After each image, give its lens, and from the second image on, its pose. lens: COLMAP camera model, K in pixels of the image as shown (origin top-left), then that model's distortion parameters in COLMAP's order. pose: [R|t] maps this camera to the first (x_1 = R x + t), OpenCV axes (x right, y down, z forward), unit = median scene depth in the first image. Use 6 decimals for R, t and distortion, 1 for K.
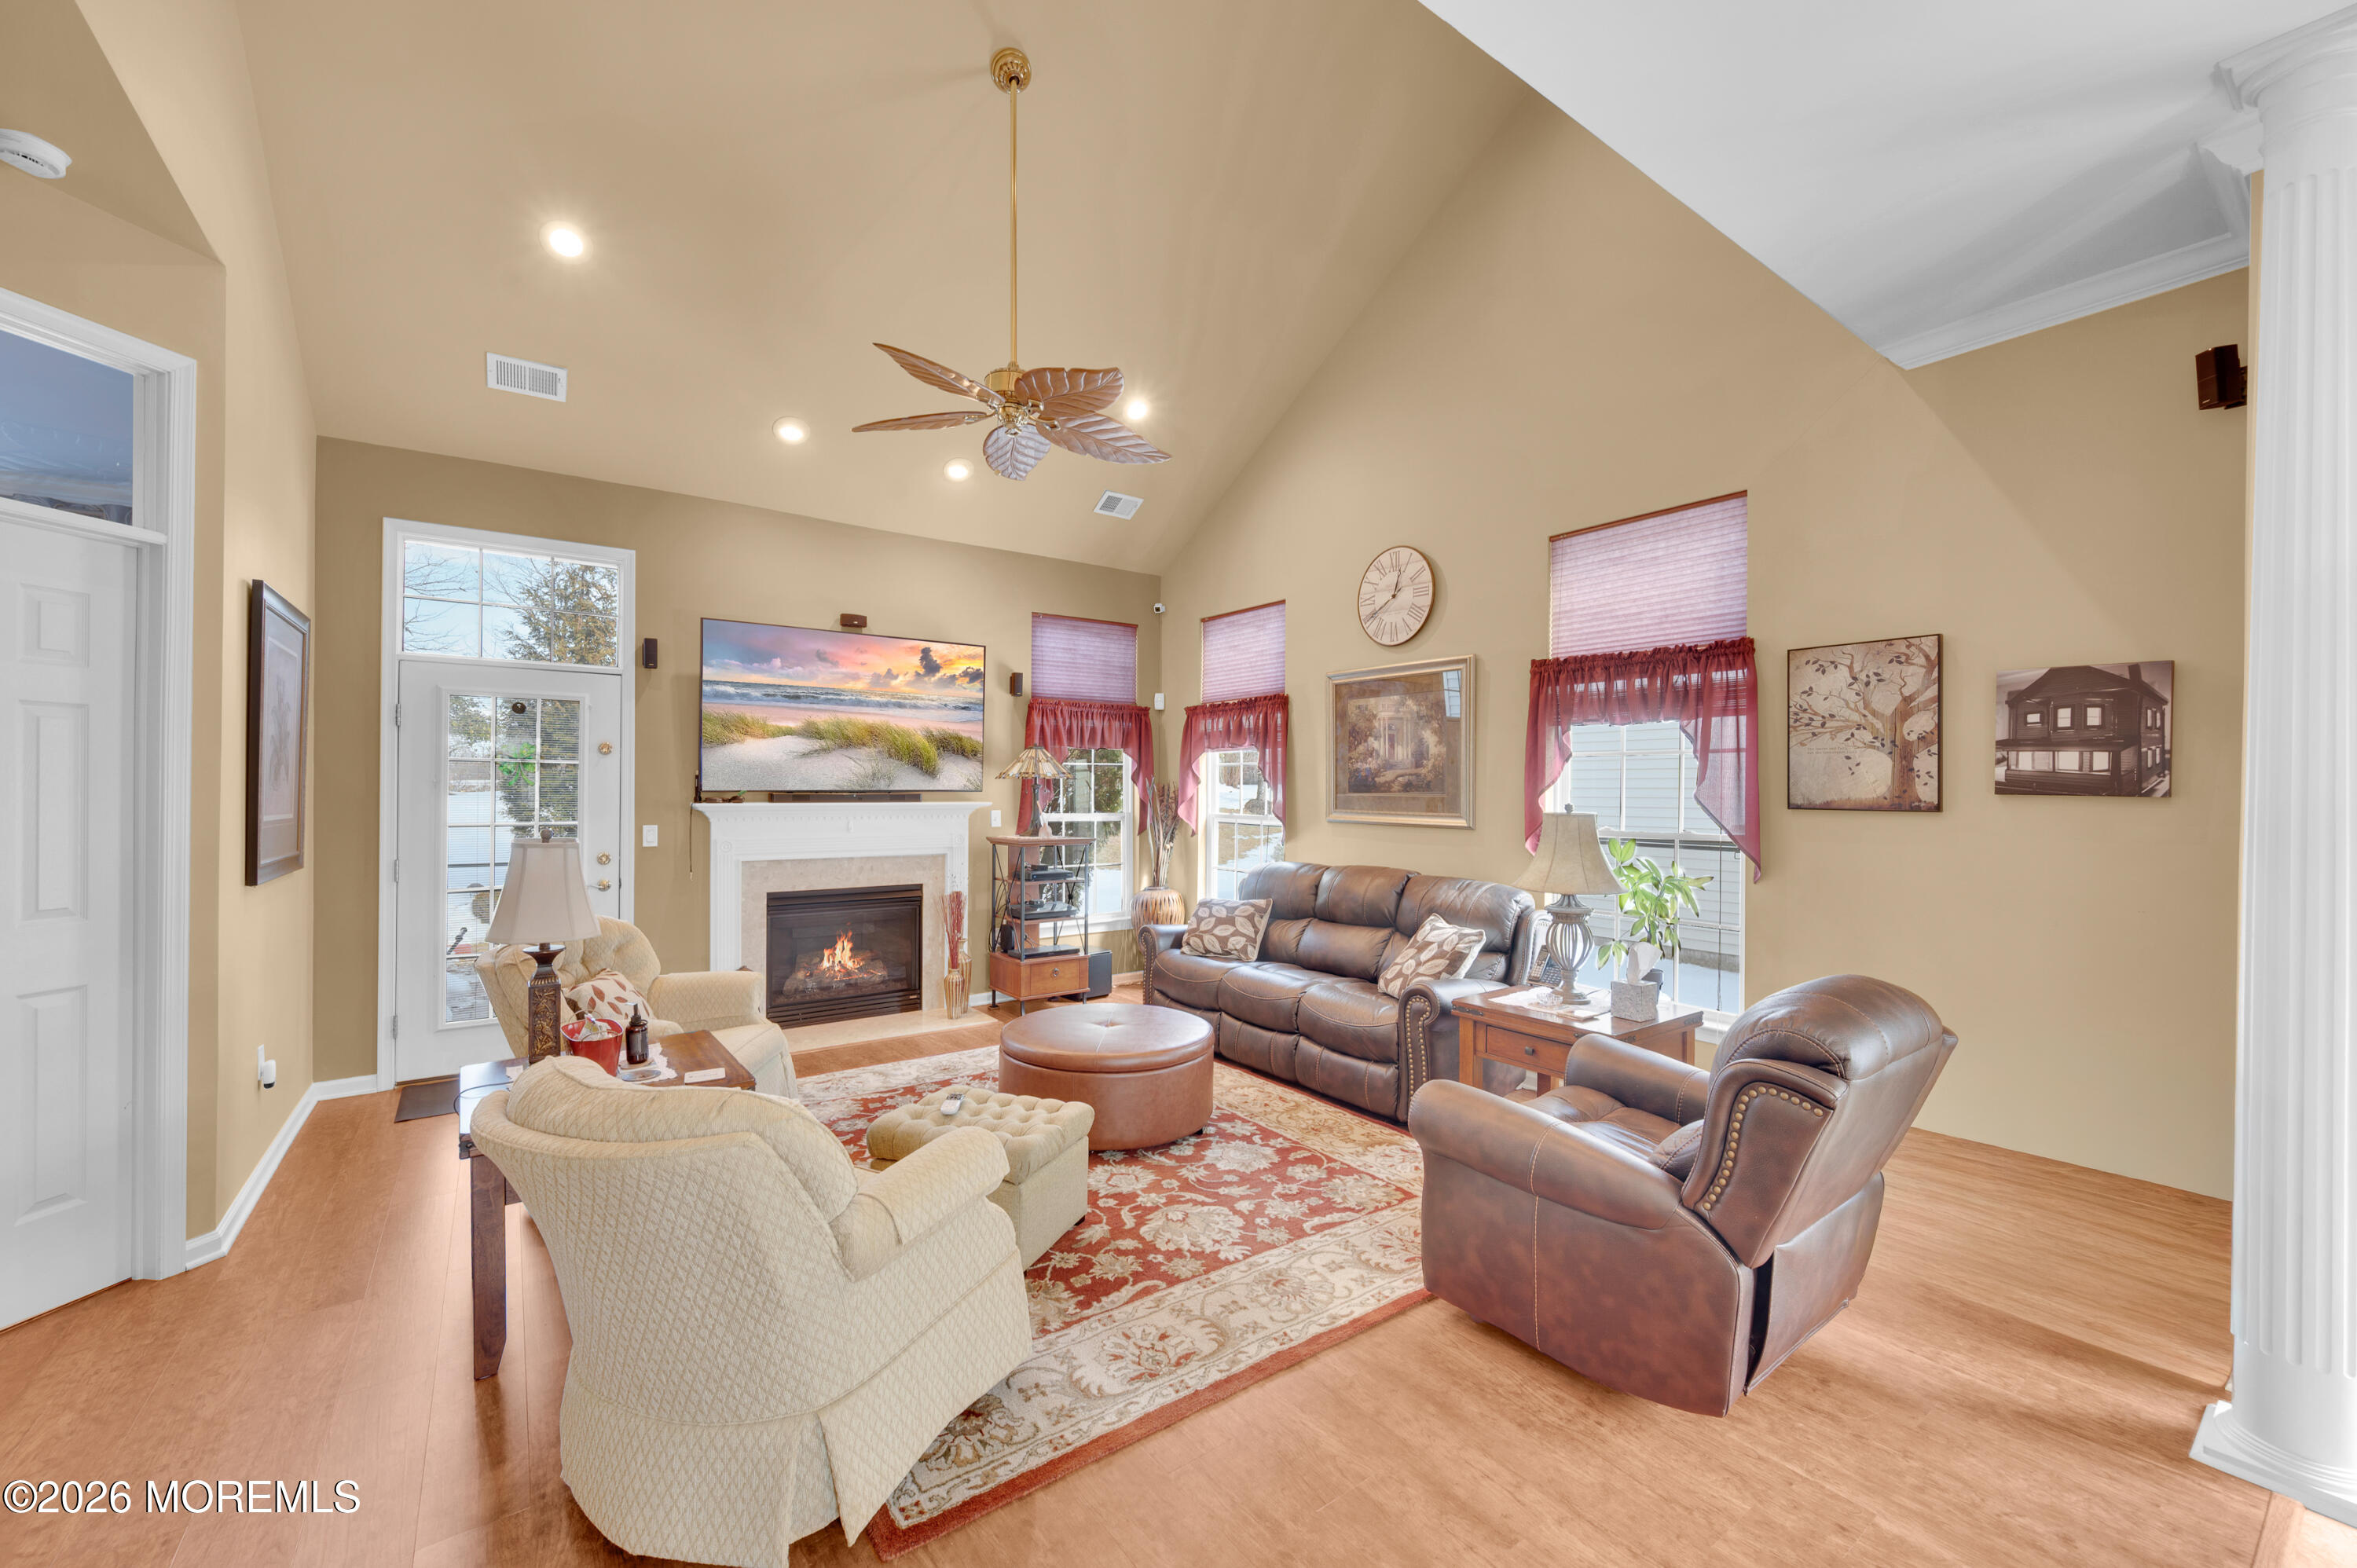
lens RADIAL K [[933.3, 0, 1189.3], [0, 933.3, 786.4], [0, 0, 1]] dist [-0.002677, 0.000504]
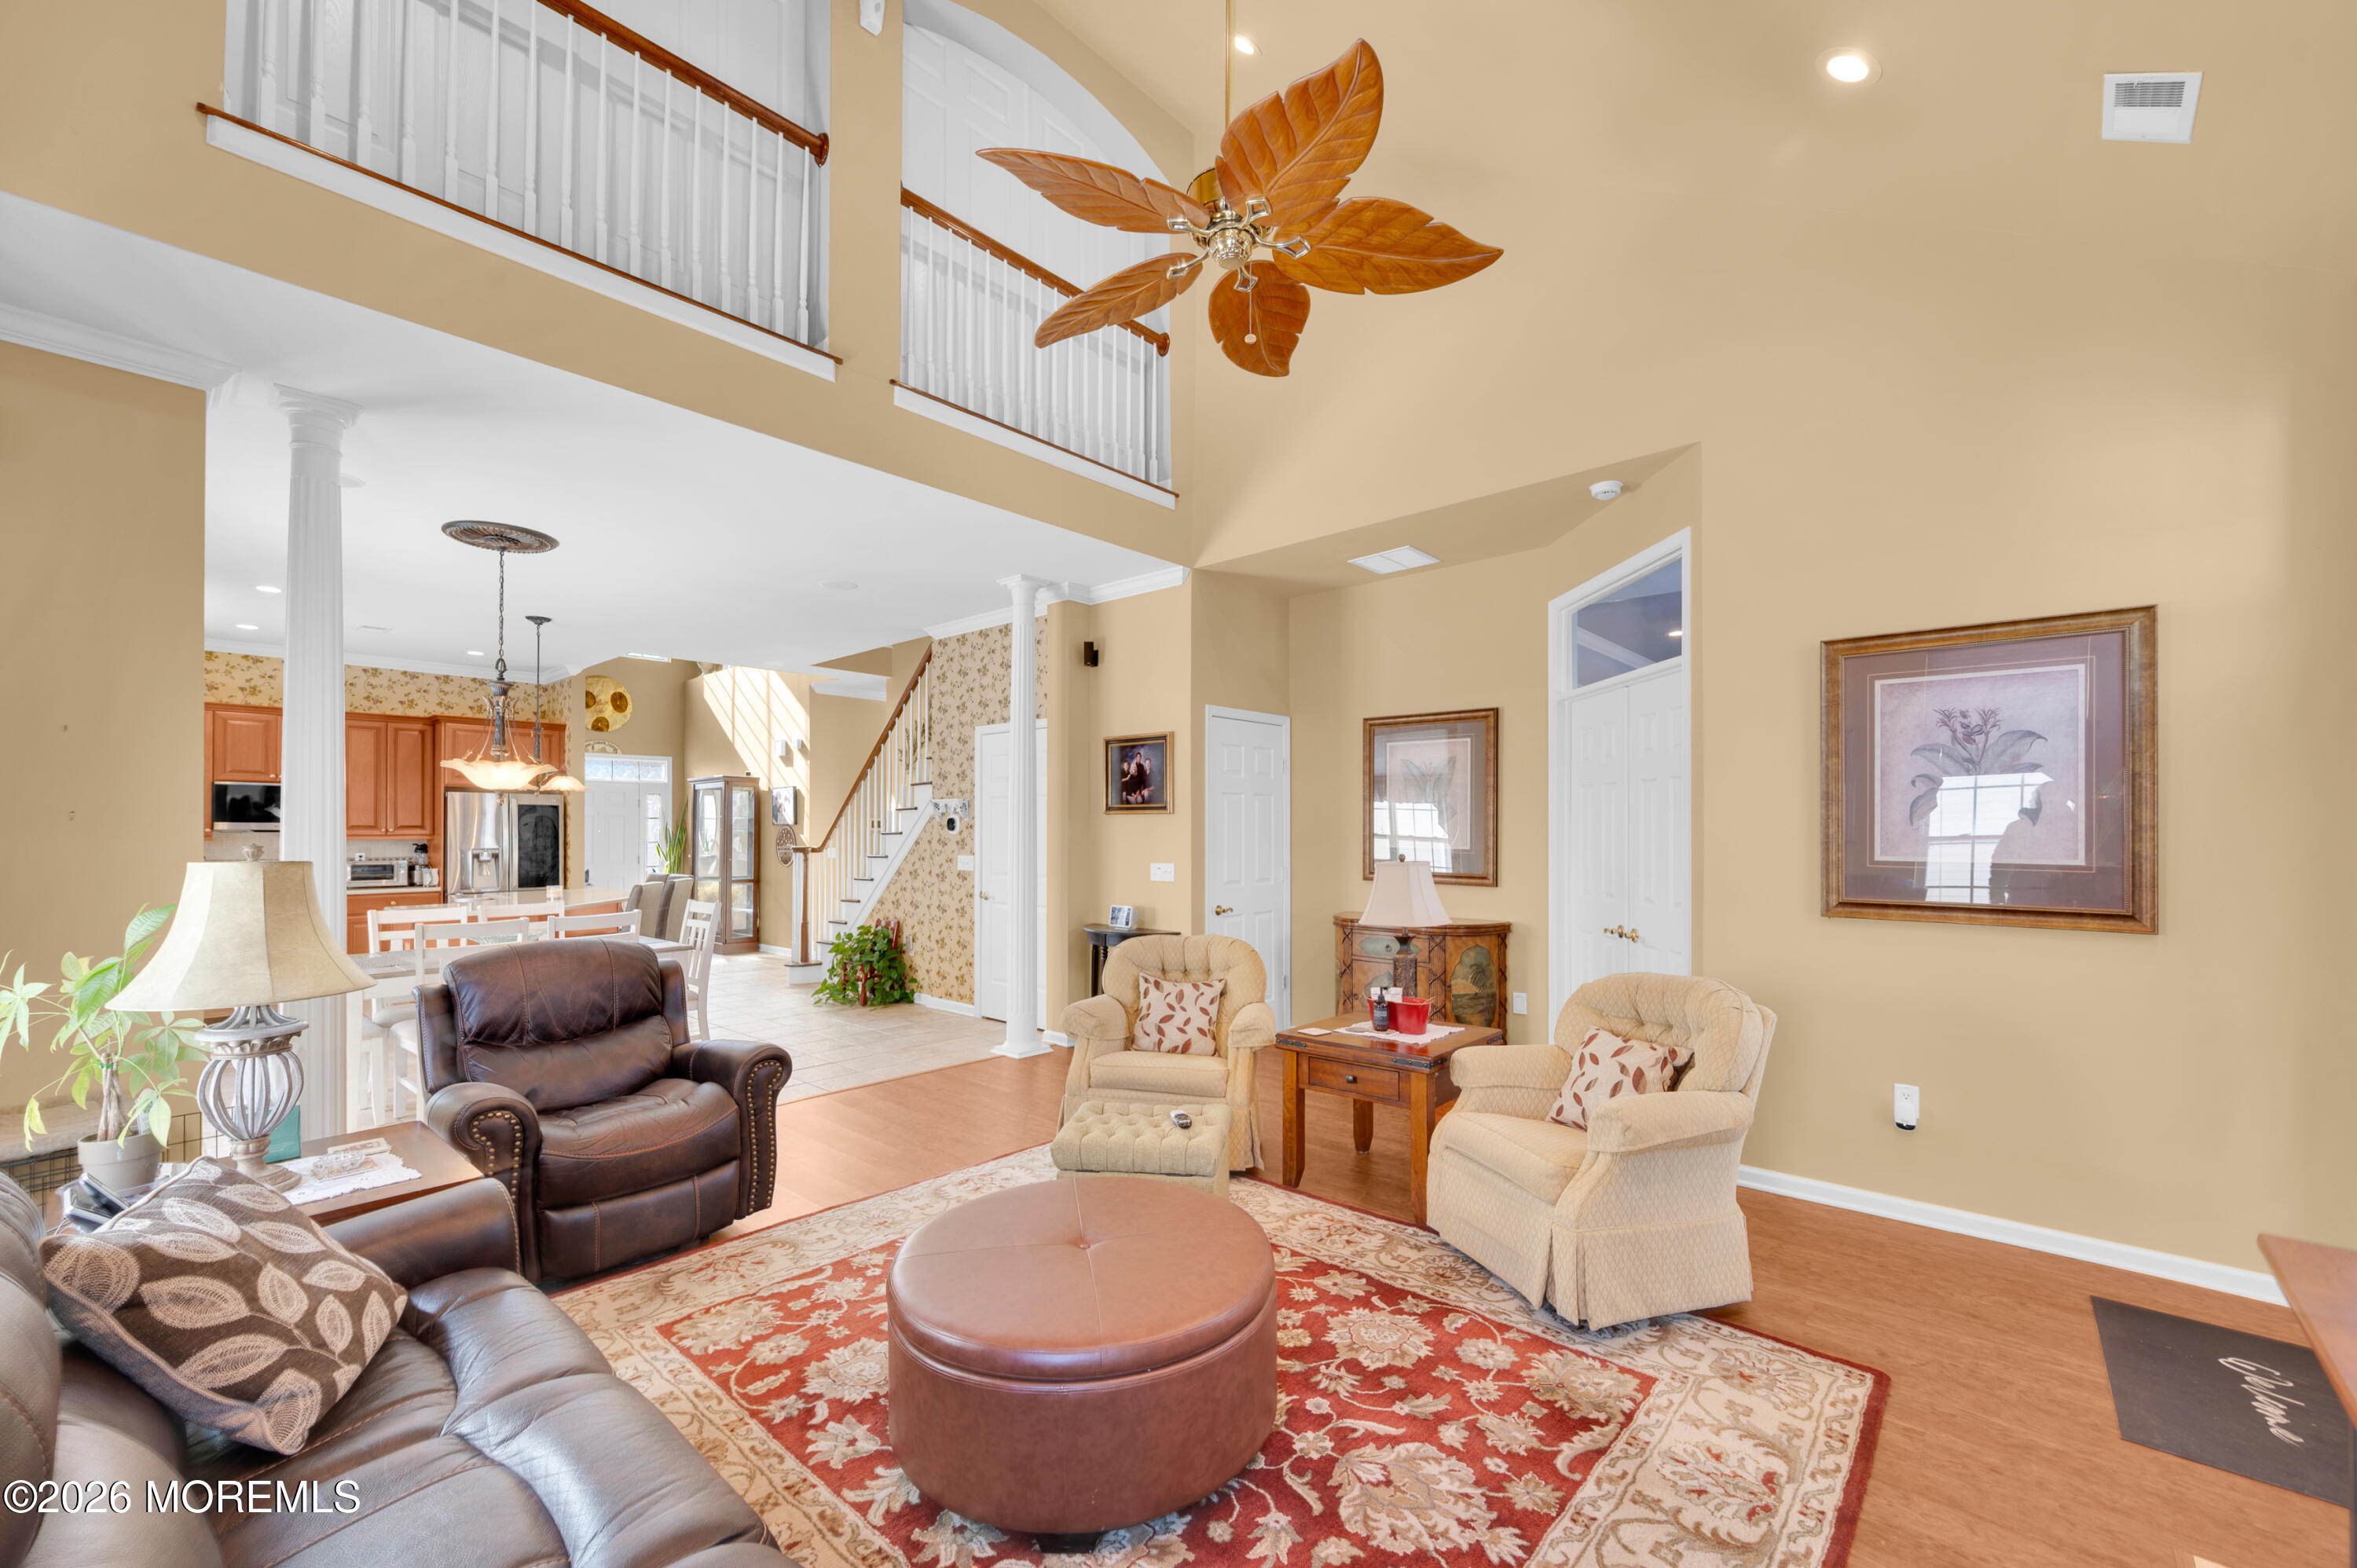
lens RADIAL K [[933.3, 0, 1206.0], [0, 933.3, 830.1], [0, 0, 1]] dist [-0.002677, 0.000504]
pose [[-0.973499, -0.004217, -0.228651, -0.020875], [-0.003855, 0.999991, -0.002032, 0.004210], [0.228657, -0.001096, -0.973506, 1.172065]]
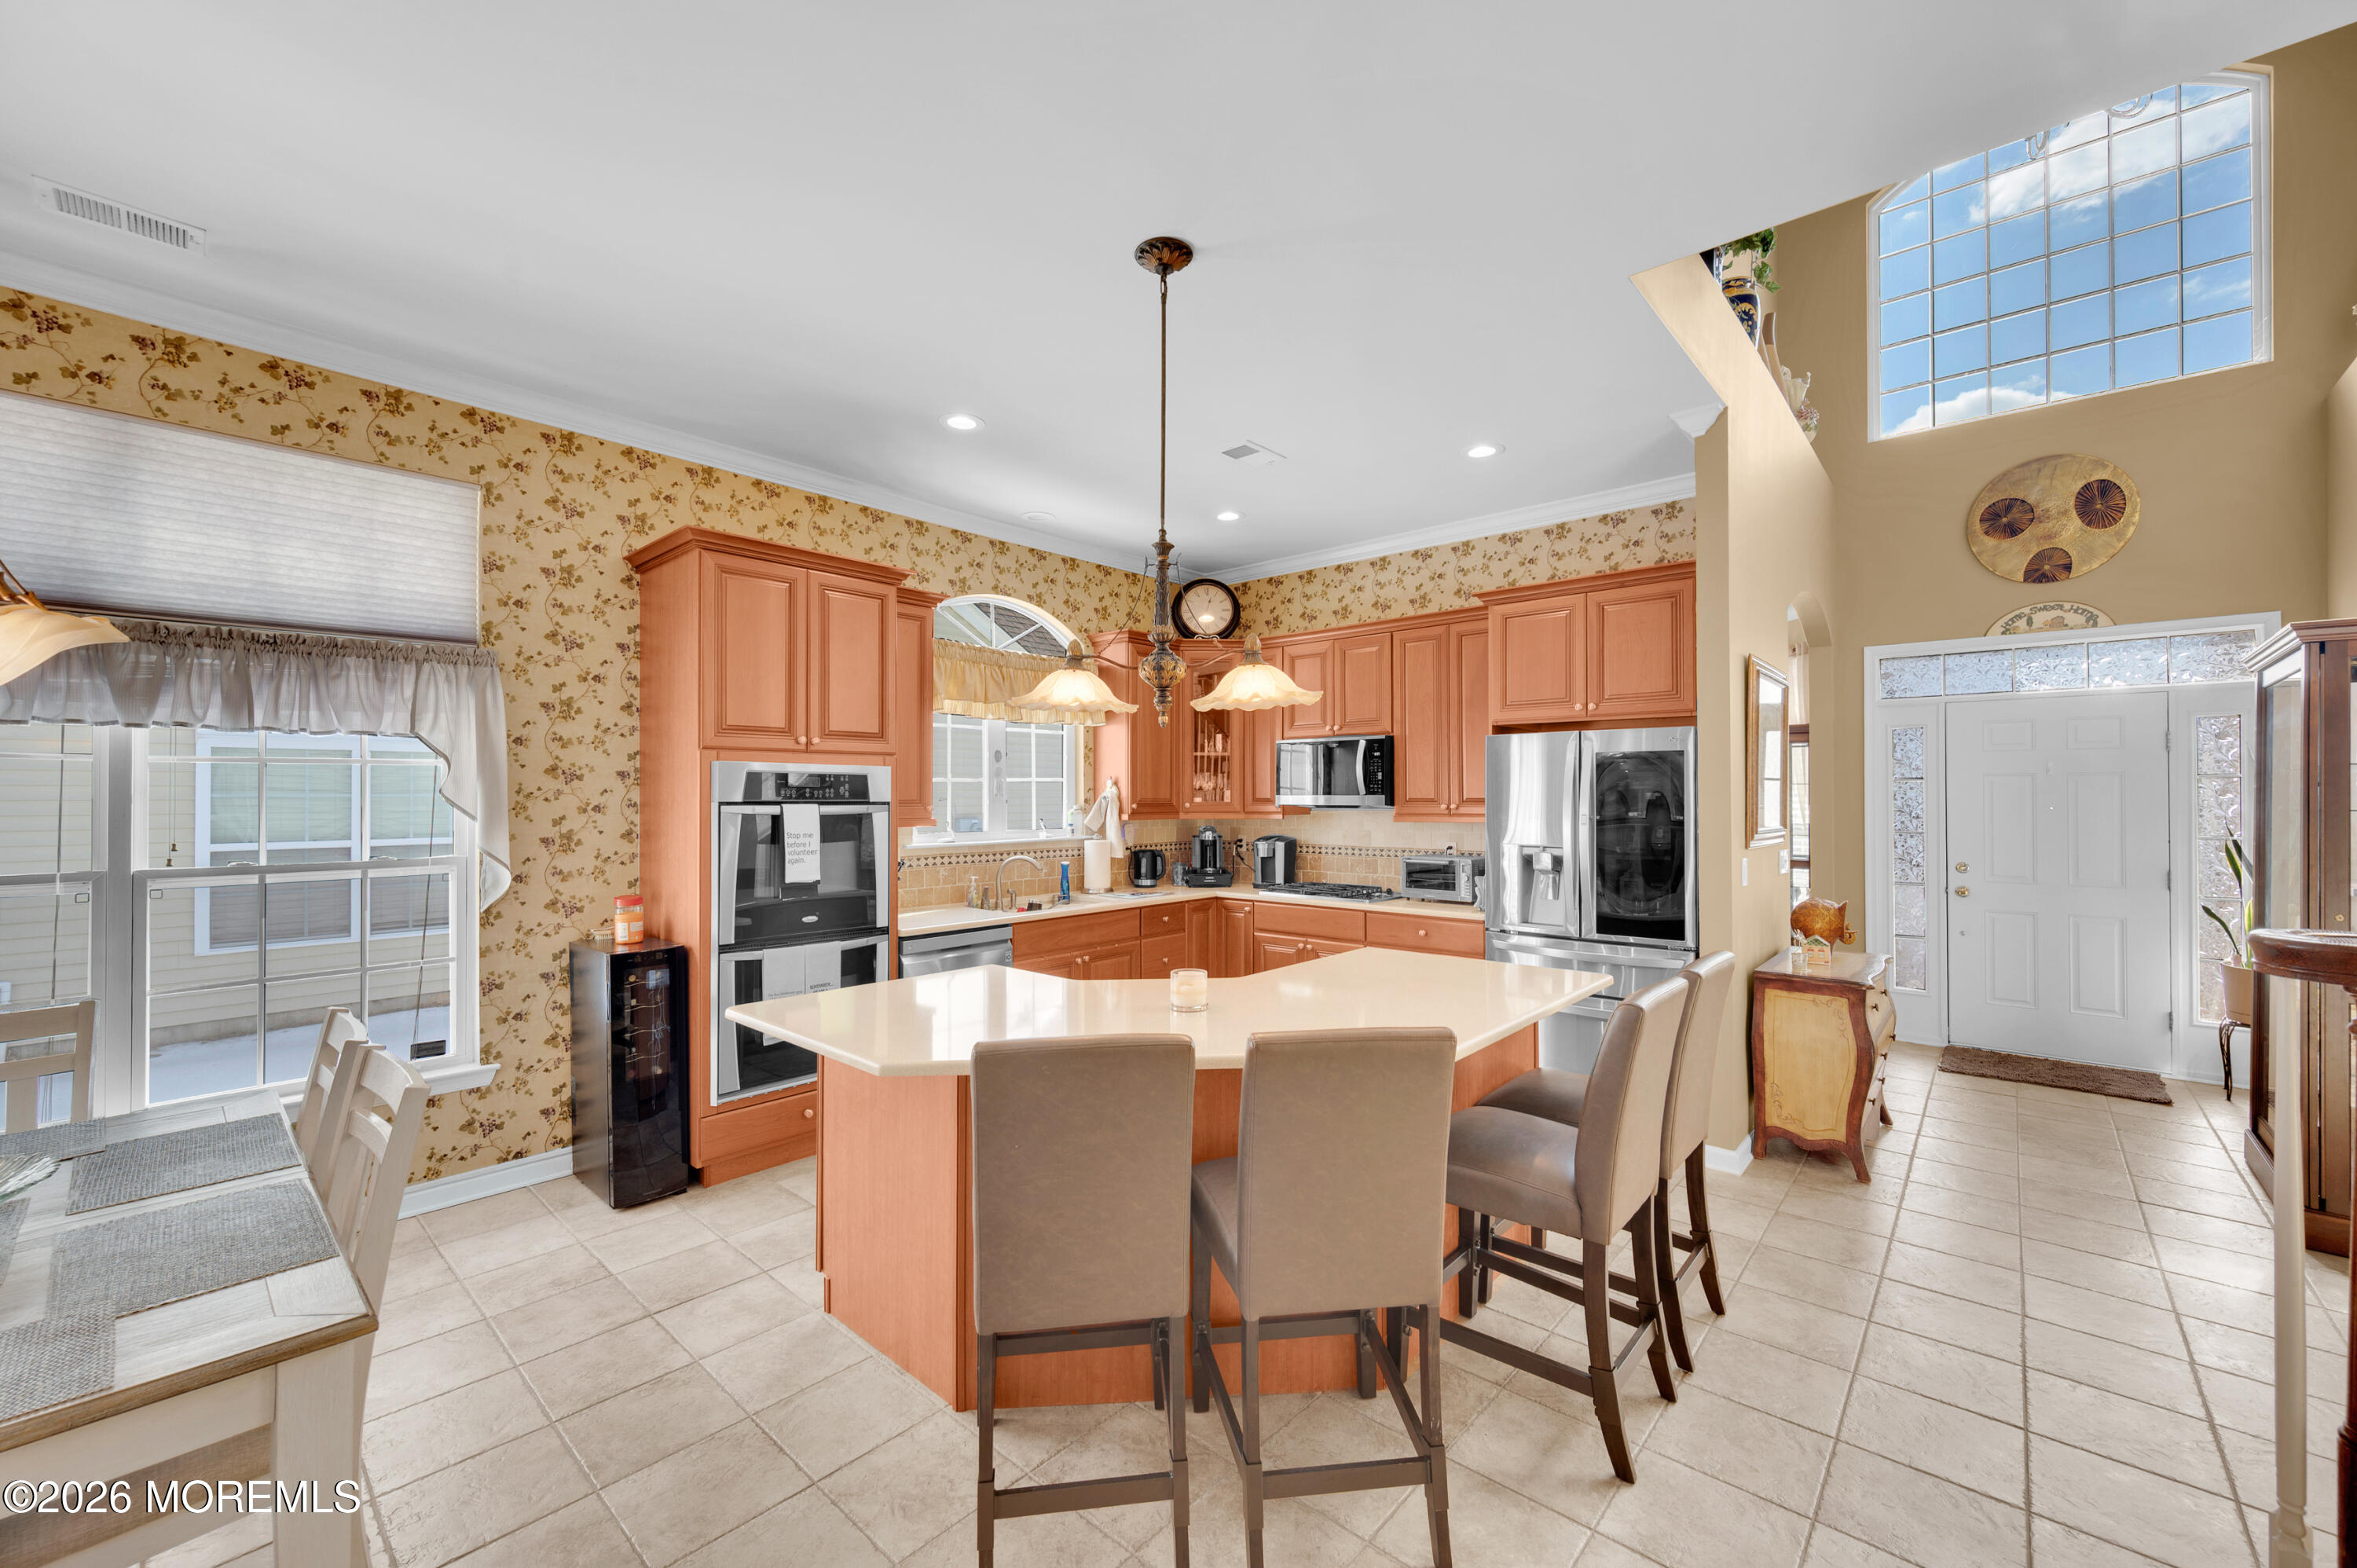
lens RADIAL K [[933.3, 0, 1172.0], [0, 933.3, 785.8], [0, 0, 1]] dist [-0.002677, 0.000504]
pose [[-0.205609, 0.005961, 0.978616, 0.116478], [-0.002513, 0.999975, -0.006619, -0.008201], [-0.978631, -0.003820, -0.205588, -0.236447]]
